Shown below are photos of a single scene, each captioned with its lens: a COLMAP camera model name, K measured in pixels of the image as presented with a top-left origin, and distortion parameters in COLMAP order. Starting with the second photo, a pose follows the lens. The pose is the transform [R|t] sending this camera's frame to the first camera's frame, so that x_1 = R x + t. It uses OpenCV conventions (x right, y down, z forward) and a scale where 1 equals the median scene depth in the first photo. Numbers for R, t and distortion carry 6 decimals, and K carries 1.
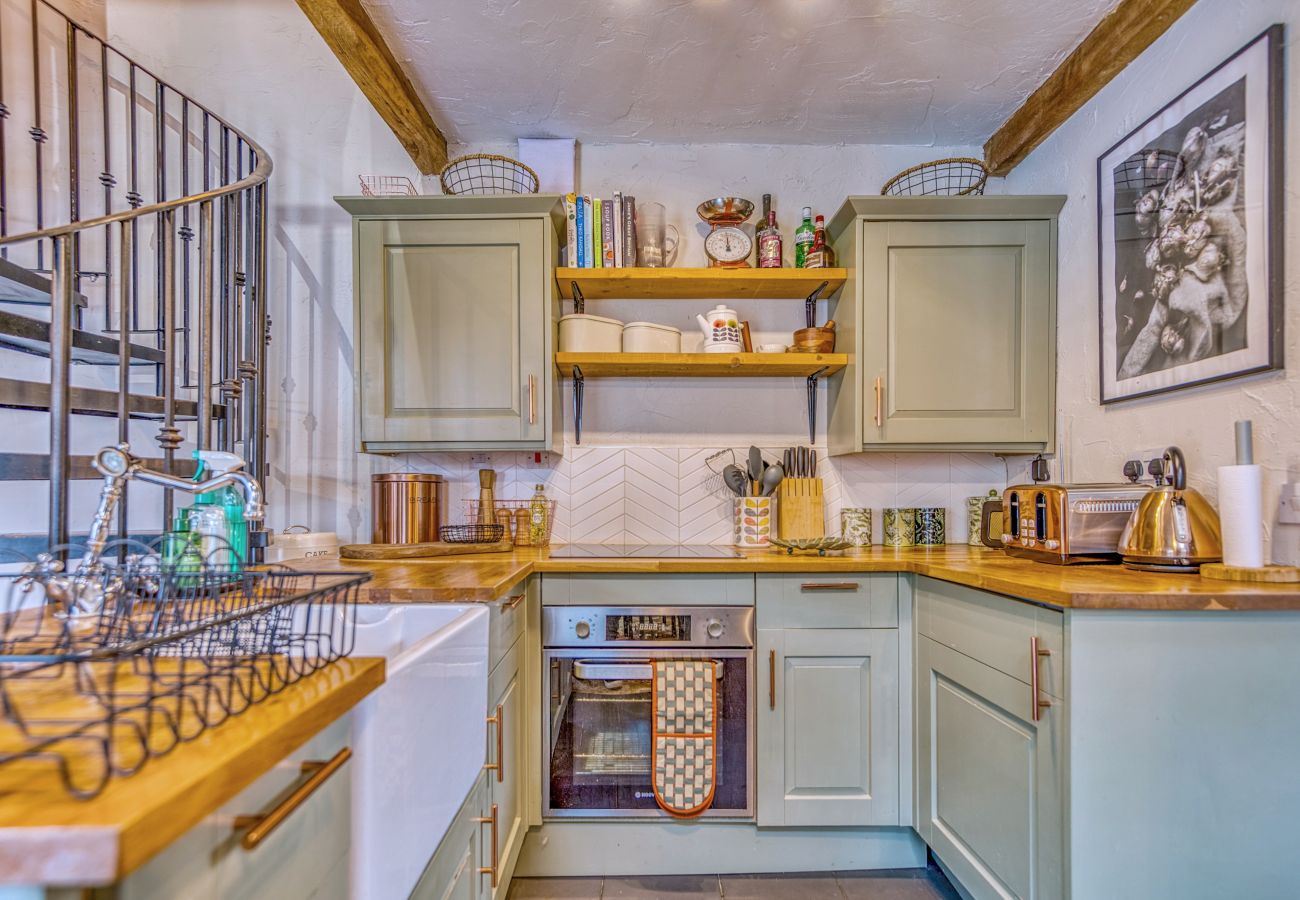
lens RADIAL K [[671.4, 0, 644.4], [0, 671.4, 485.8], [0, 0, 1]] dist [0.053021, 0.000510]
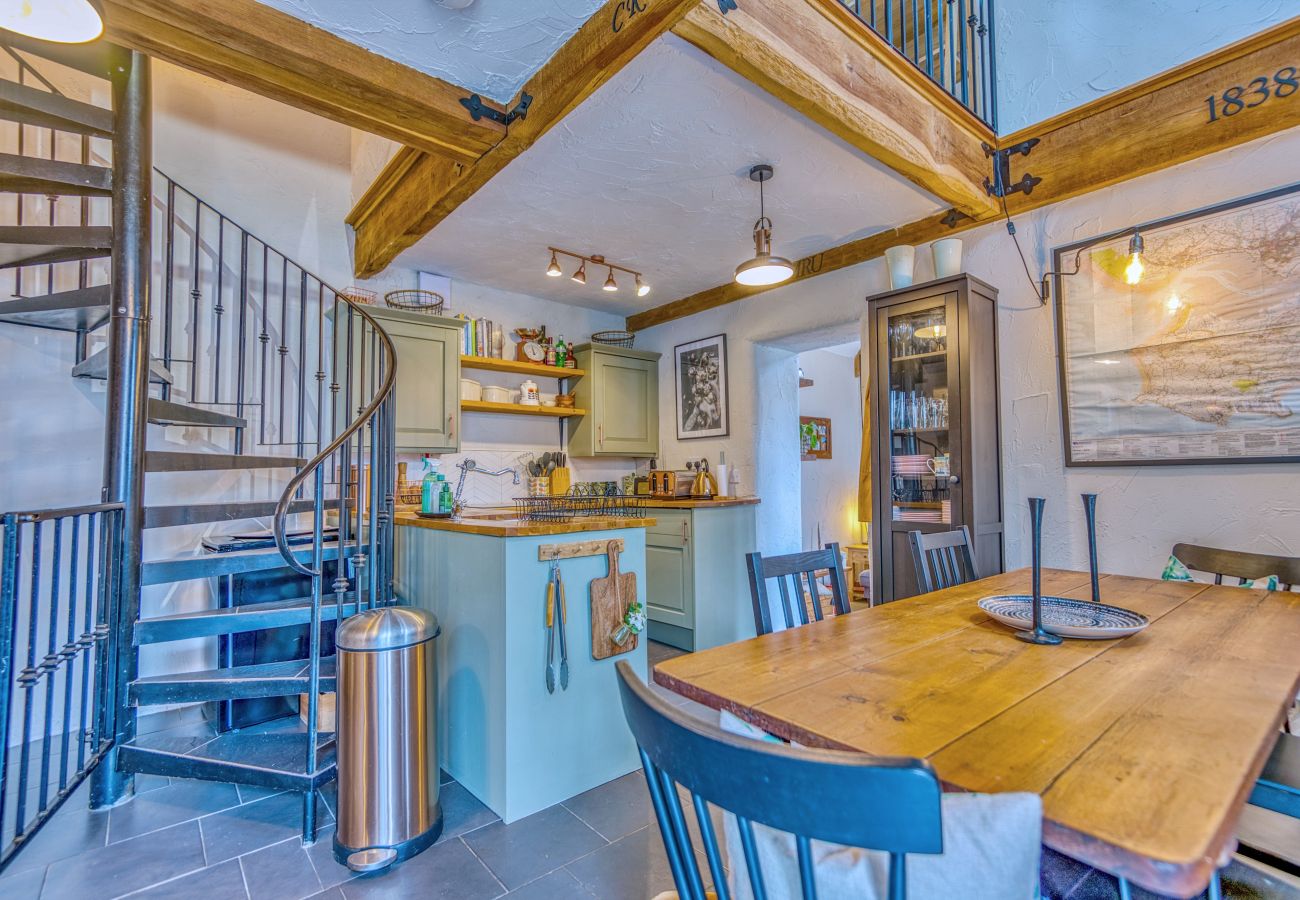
lens RADIAL K [[611.6, 0, 650.0], [0, 611.6, 450.0], [0, 0, 1]] dist [0.000382, 0.000013]
pose [[0.772991, 0.016746, 0.634196, -0.910426], [0.002182, 0.999575, -0.029054, -0.013044], [-0.634413, 0.023842, 0.772627, -0.745663]]
